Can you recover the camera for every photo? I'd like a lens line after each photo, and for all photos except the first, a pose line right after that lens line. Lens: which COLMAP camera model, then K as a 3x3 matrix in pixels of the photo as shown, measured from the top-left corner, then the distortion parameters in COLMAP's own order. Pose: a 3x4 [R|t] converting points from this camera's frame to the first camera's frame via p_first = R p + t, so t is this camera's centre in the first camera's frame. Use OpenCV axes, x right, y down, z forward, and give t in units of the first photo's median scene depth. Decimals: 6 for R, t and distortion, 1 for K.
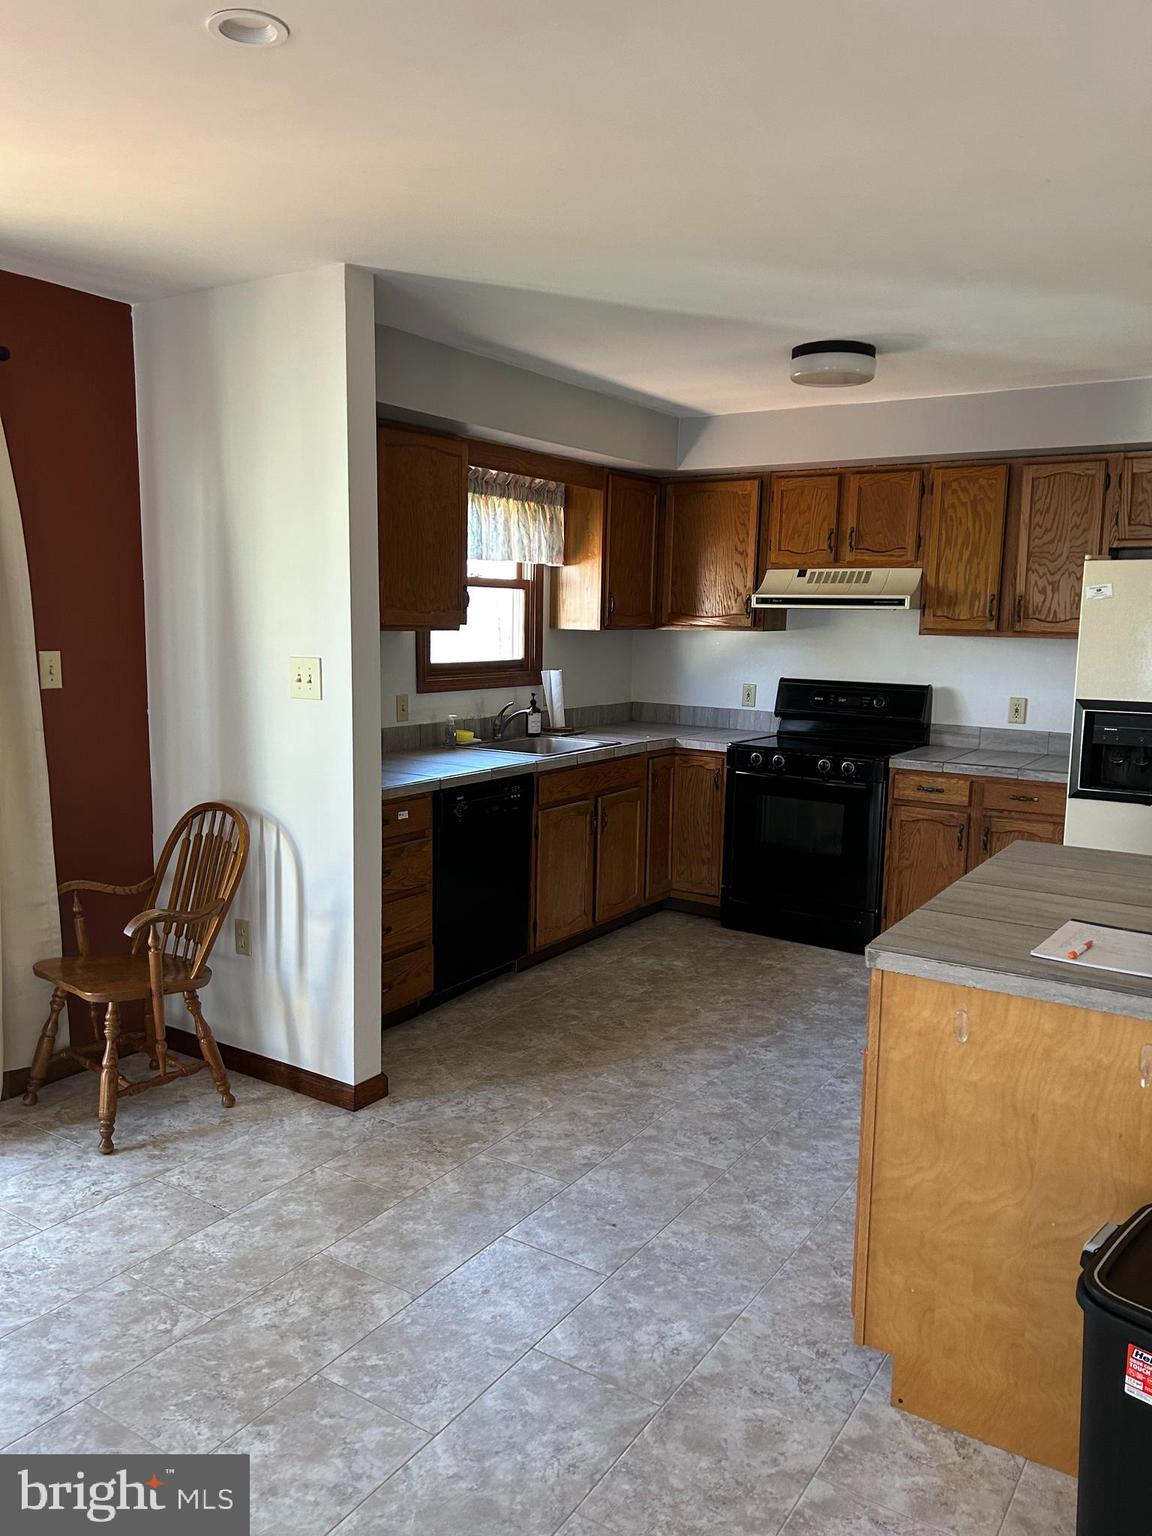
lens RADIAL K [[1158.8, 0, 579.6], [0, 1158.8, 771.2], [0, 0, 1]] dist [0.080976, -0.076411]
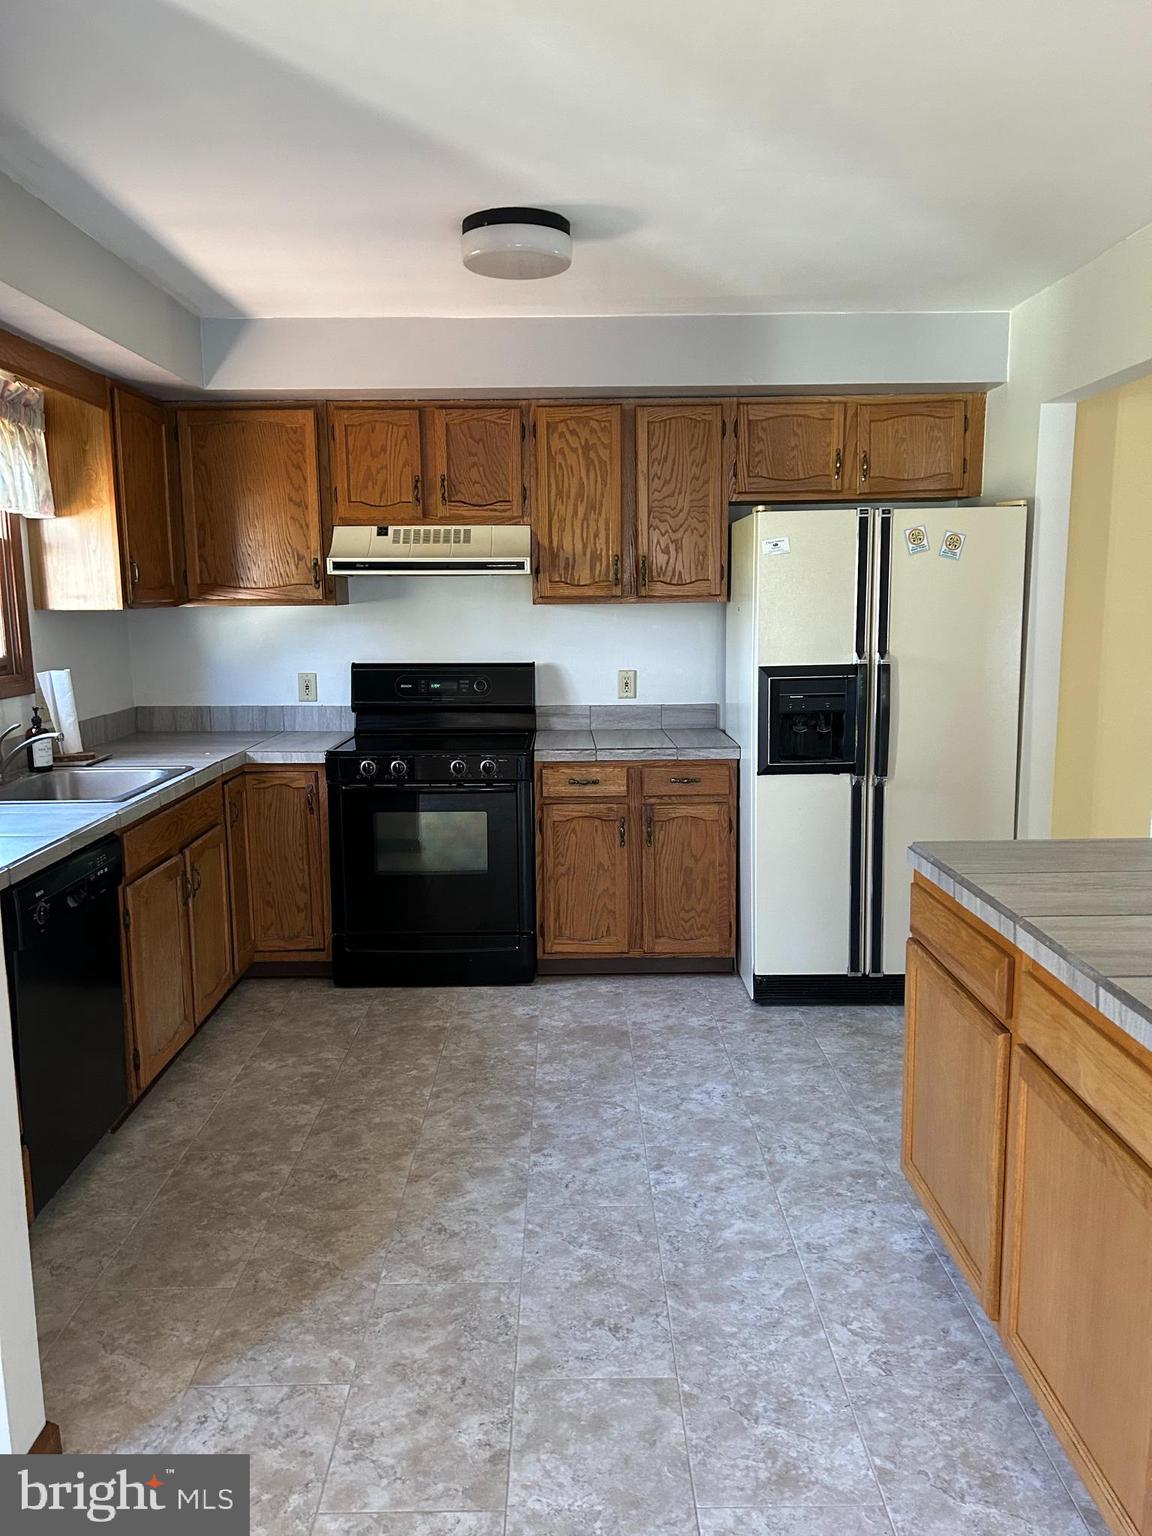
lens RADIAL K [[1158.8, 0, 575.9], [0, 1158.8, 768.6], [0, 0, 1]] dist [0.080976, -0.076411]
pose [[0.833115, -0.111837, 0.541676, -0.164287], [0.103199, 0.993577, 0.046415, -0.033975], [-0.543387, 0.017232, 0.839305, 0.281626]]
